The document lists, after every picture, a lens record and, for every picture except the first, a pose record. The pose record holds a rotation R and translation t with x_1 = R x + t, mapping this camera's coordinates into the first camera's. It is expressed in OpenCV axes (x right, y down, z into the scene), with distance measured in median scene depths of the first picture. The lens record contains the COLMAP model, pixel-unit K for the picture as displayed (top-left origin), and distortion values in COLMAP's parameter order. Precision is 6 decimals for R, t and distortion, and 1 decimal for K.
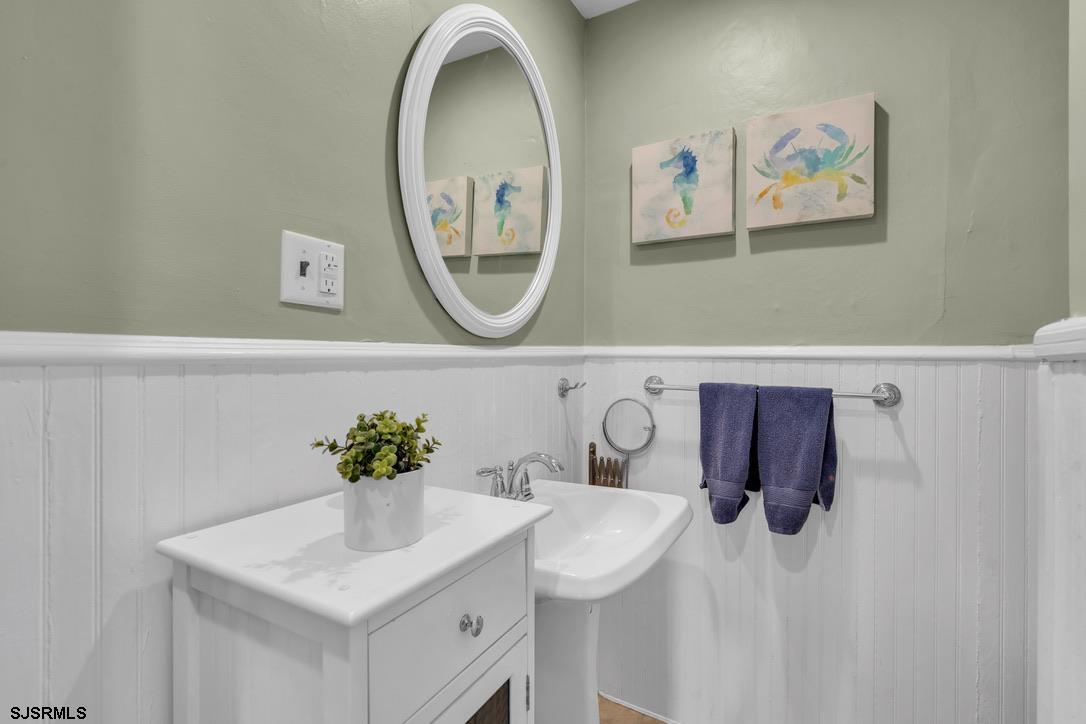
lens RADIAL K [[497.8, 0, 543.3], [0, 497.8, 354.1], [0, 0, 1]] dist [-0.001057, 0.000220]
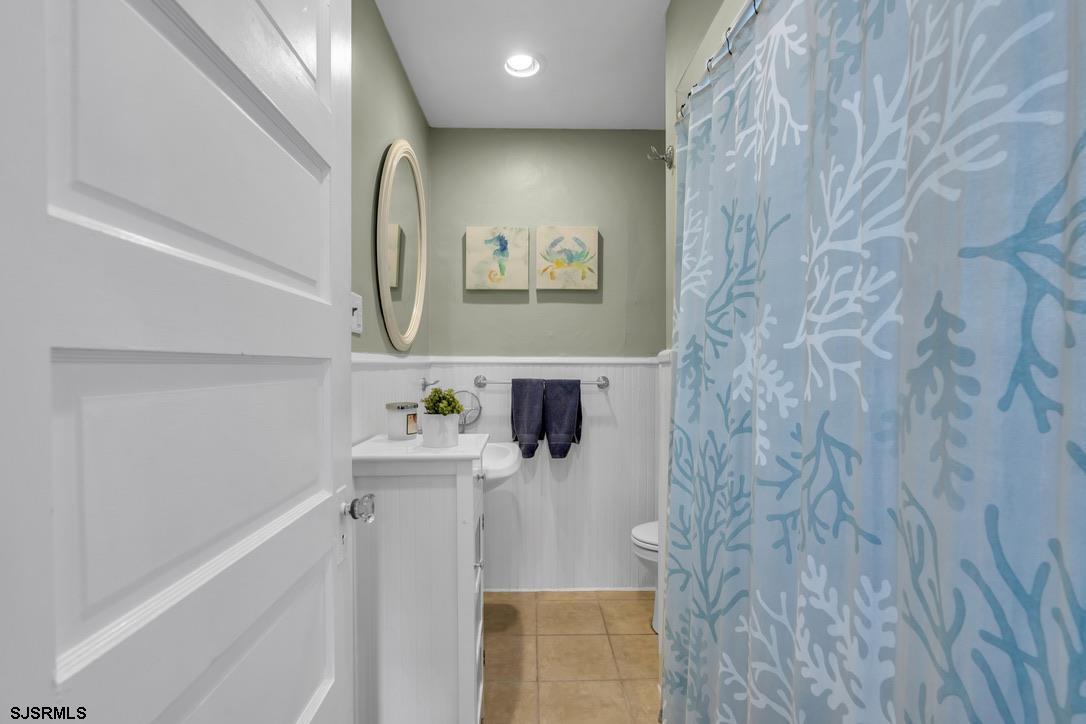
lens RADIAL K [[496.0, 0, 546.2], [0, 496.0, 363.6], [0, 0, 1]] dist [-0.002549, -0.000124]
pose [[0.846402, -0.000342, 0.532545, -0.497268], [-0.000698, 0.999998, 0.001752, 0.004585], [-0.532545, -0.001854, 0.846400, -0.492340]]
